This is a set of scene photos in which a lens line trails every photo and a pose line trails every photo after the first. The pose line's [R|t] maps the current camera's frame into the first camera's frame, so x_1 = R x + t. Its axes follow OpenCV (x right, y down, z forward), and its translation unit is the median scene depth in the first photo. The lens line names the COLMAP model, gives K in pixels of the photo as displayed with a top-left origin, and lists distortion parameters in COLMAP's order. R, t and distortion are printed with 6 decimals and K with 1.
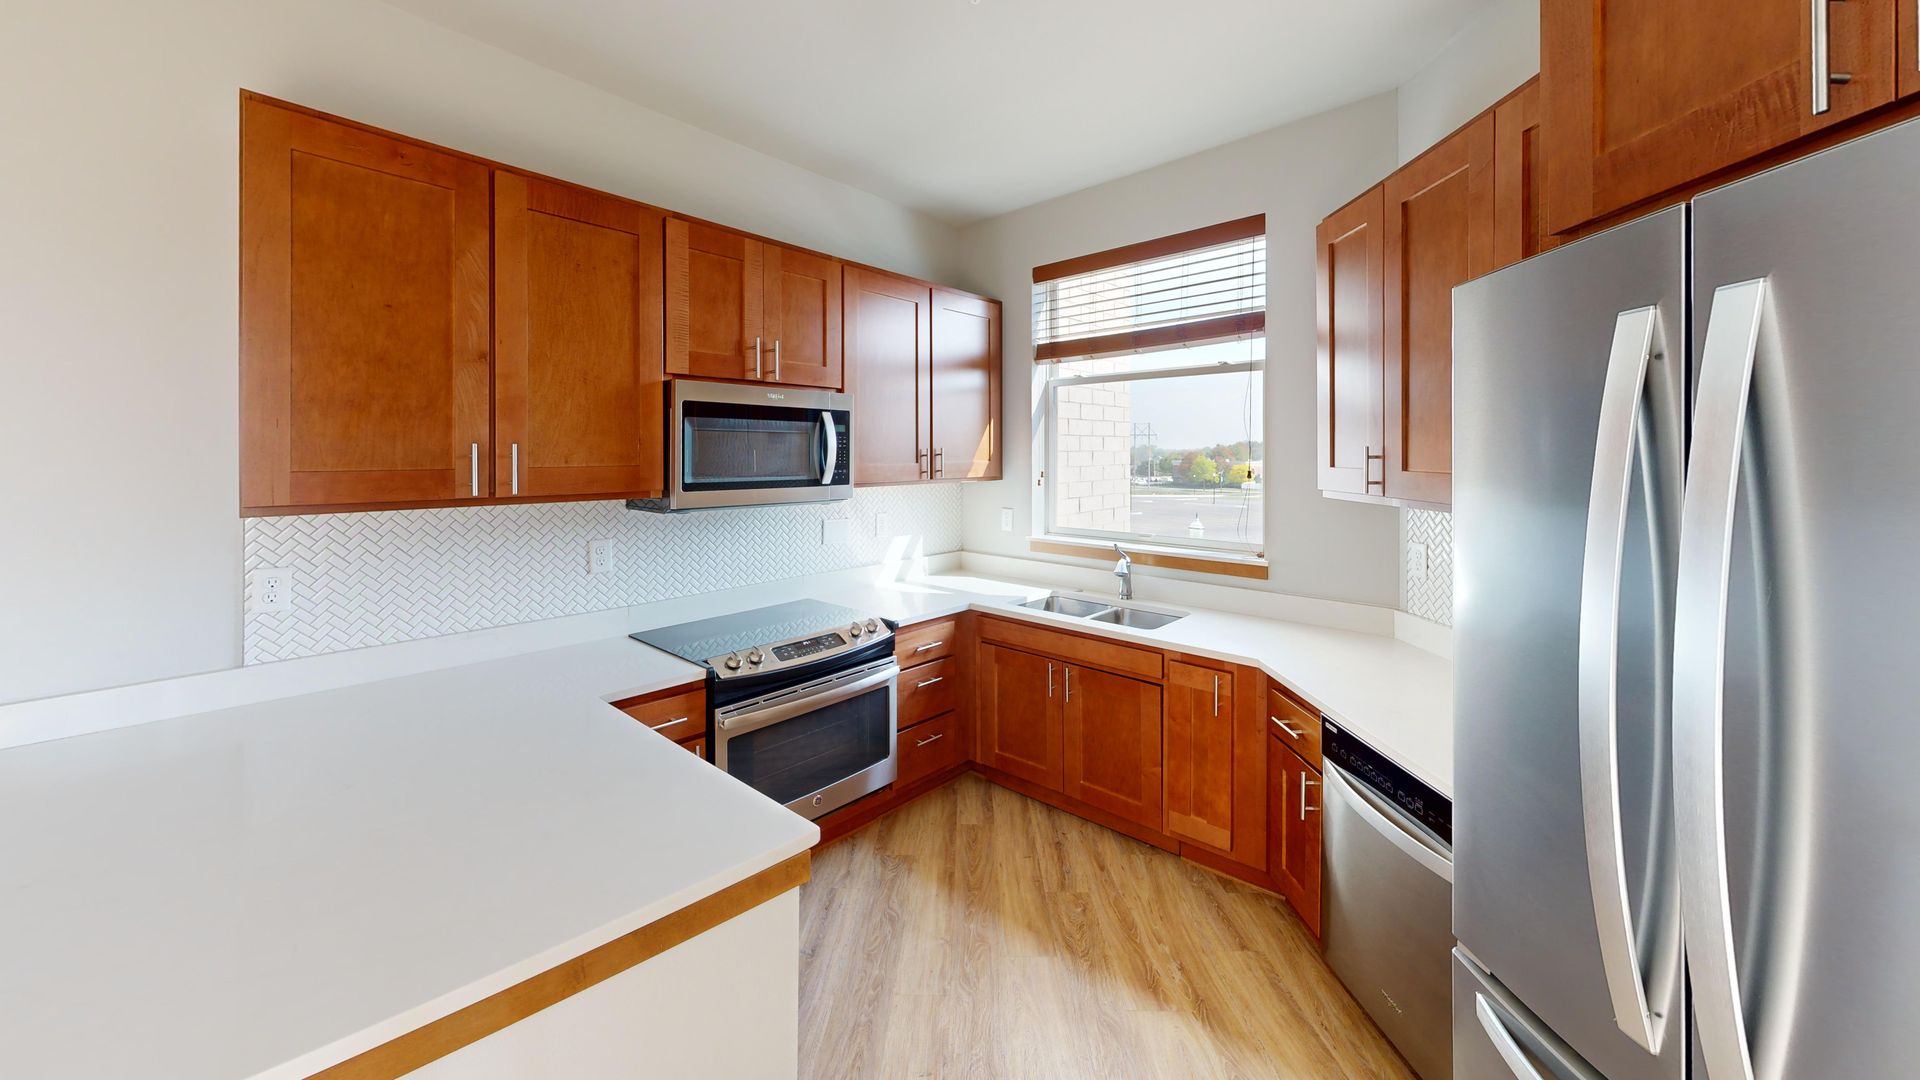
lens RADIAL K [[708.5, 0, 953.4], [0, 708.5, 508.5], [0, 0, 1]] dist [-0.001204, -0.000068]
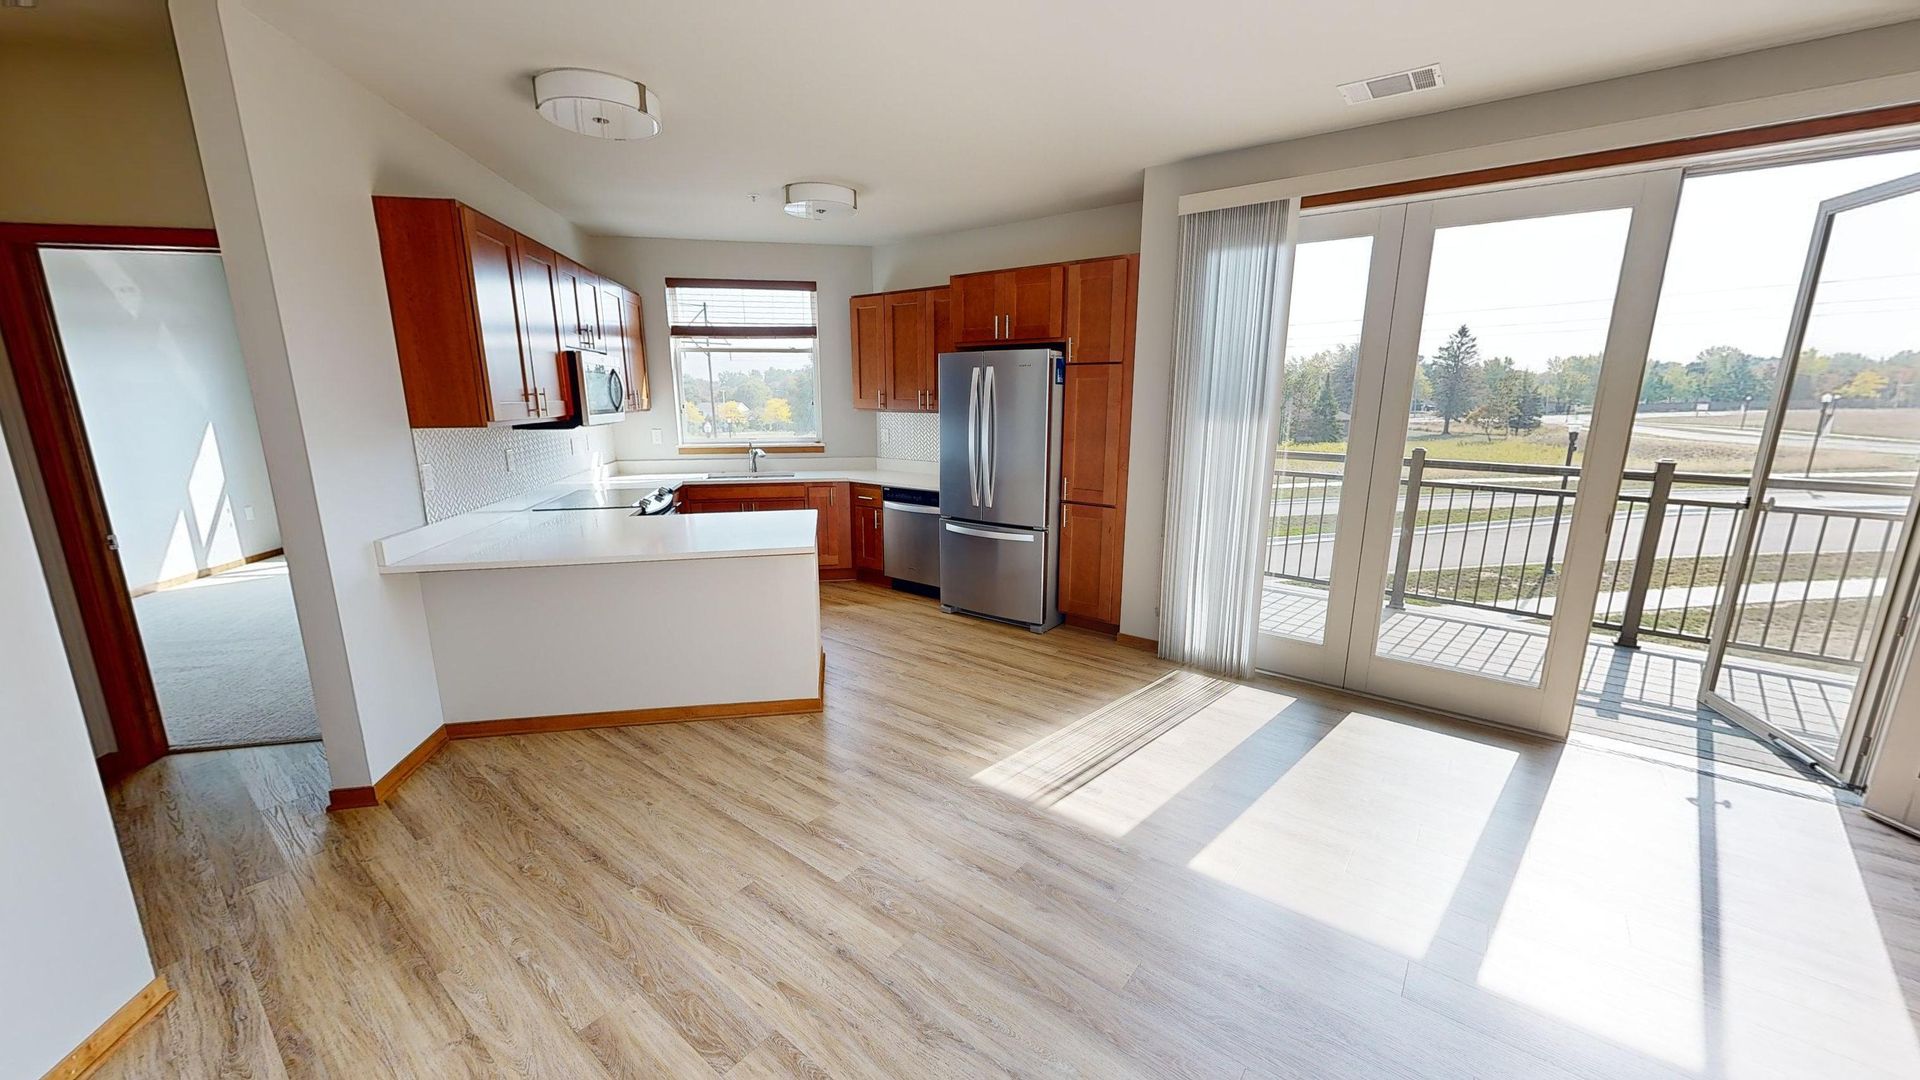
lens RADIAL K [[676.6, 0, 960.0], [0, 676.6, 540.0], [0, 0, 1]] dist [-0.002417, -0.000157]
pose [[0.601678, -0.169096, 0.780635, -0.979043], [0.065147, 0.984467, 0.163036, 0.053906], [-0.796078, -0.047239, 0.603348, -0.615999]]
